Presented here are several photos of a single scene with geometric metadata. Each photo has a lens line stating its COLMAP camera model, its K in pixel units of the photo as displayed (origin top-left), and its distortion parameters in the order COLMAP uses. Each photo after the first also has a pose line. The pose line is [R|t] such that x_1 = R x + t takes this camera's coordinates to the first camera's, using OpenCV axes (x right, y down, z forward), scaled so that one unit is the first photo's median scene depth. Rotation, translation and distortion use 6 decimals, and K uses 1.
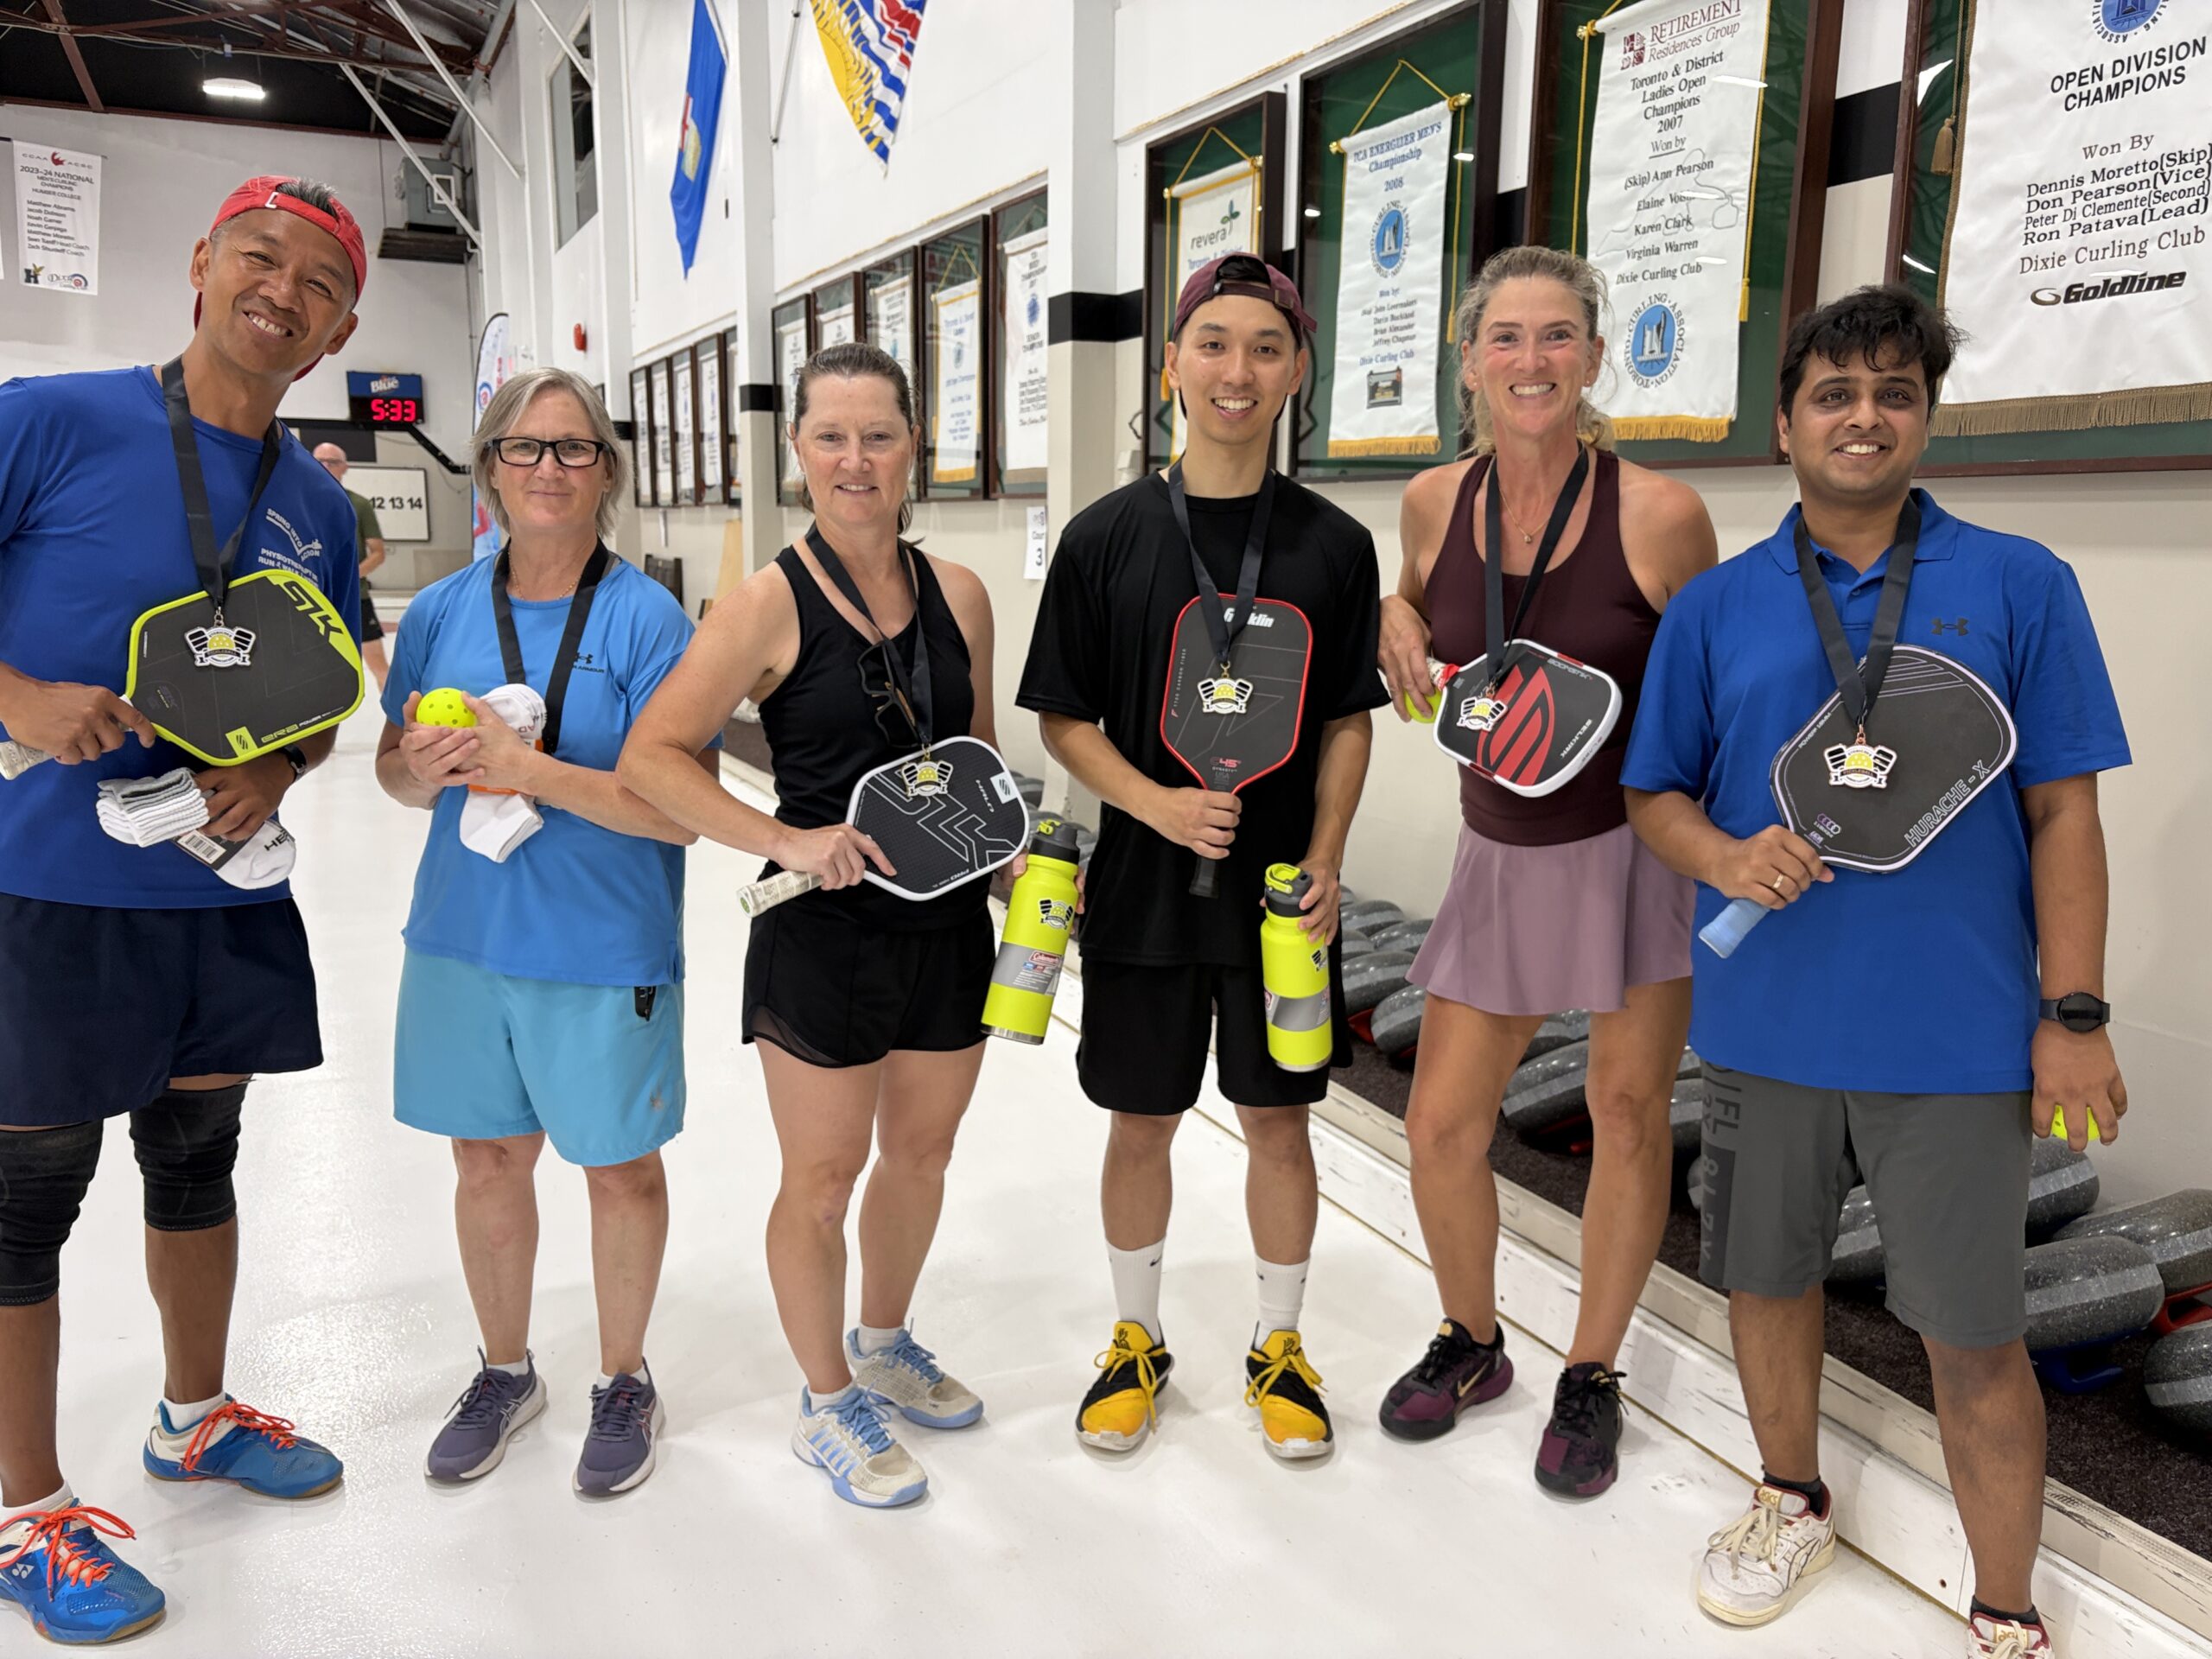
lens RADIAL K [[1664.7, 0, 1114.9], [0, 1664.7, 835.5], [0, 0, 1]] dist [0.019787, -0.022808]
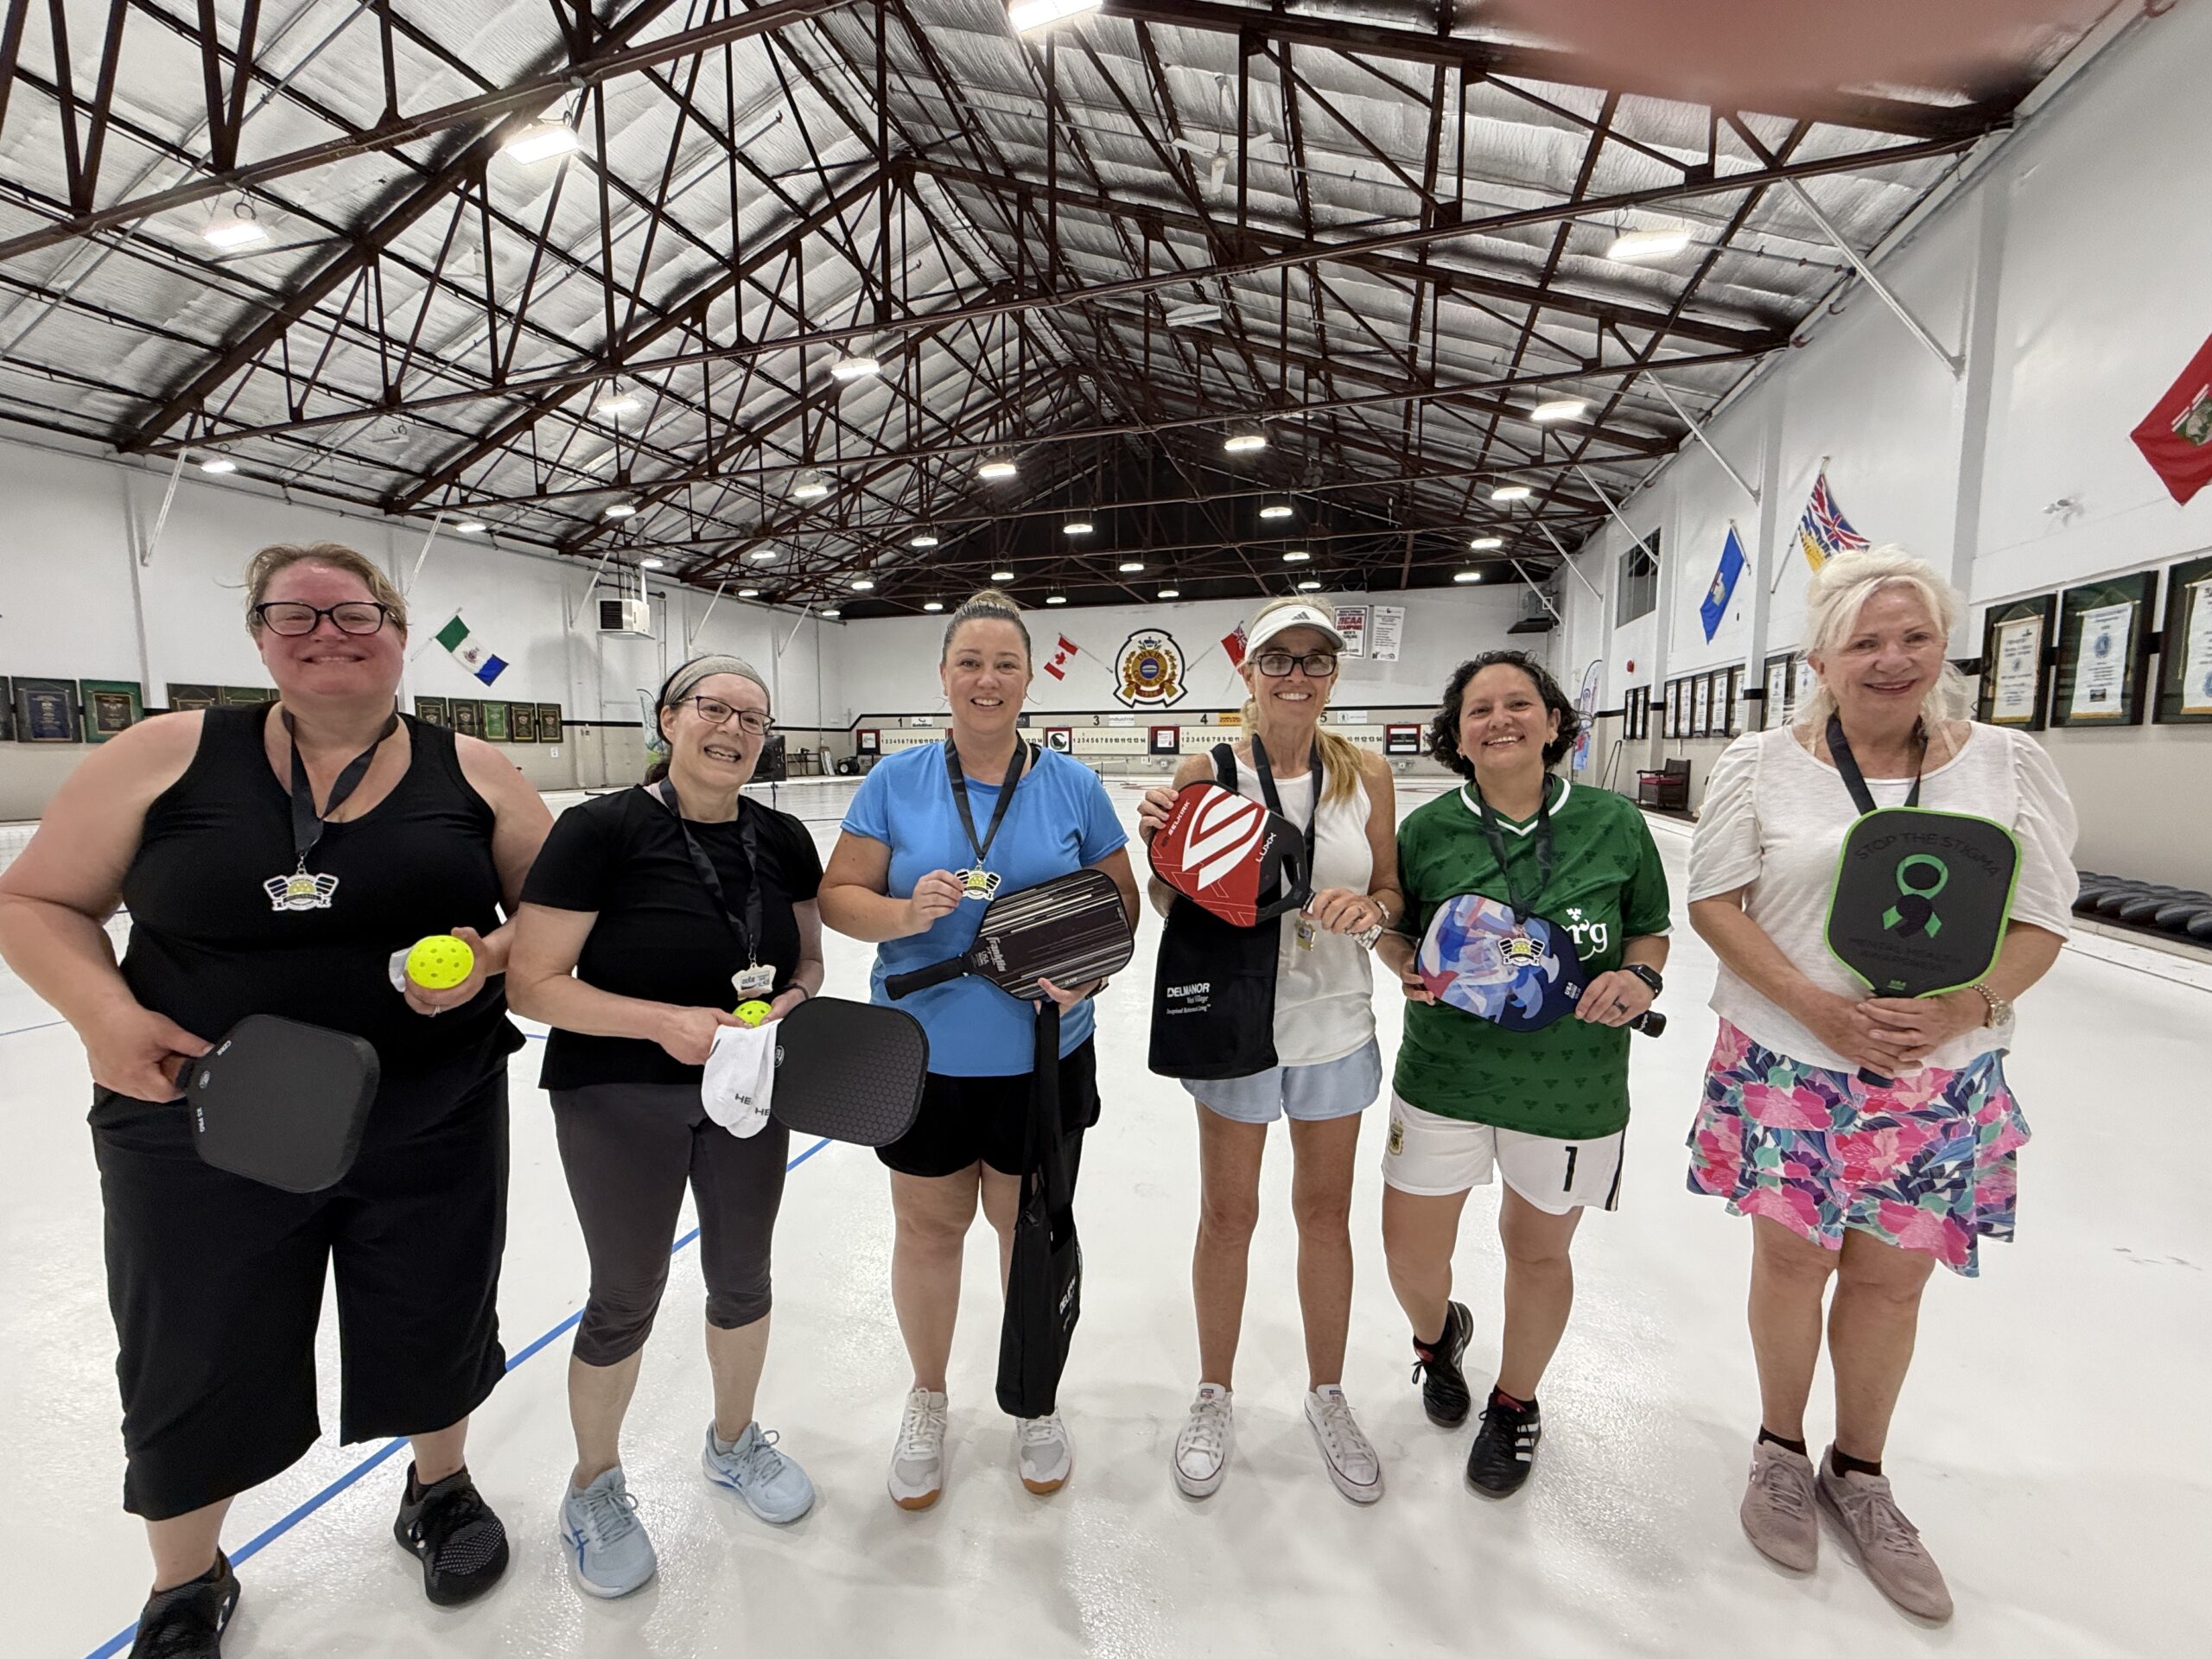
lens RADIAL K [[881.3, 0, 1084.3], [0, 881.3, 834.4], [0, 0, 1]] dist [-0.002534, 0.001658]
pose [[0.719082, 0.053979, -0.692826, -0.010469], [-0.113486, 0.992716, -0.040442, 0.079279], [0.685596, 0.107707, 0.719970, -0.436838]]
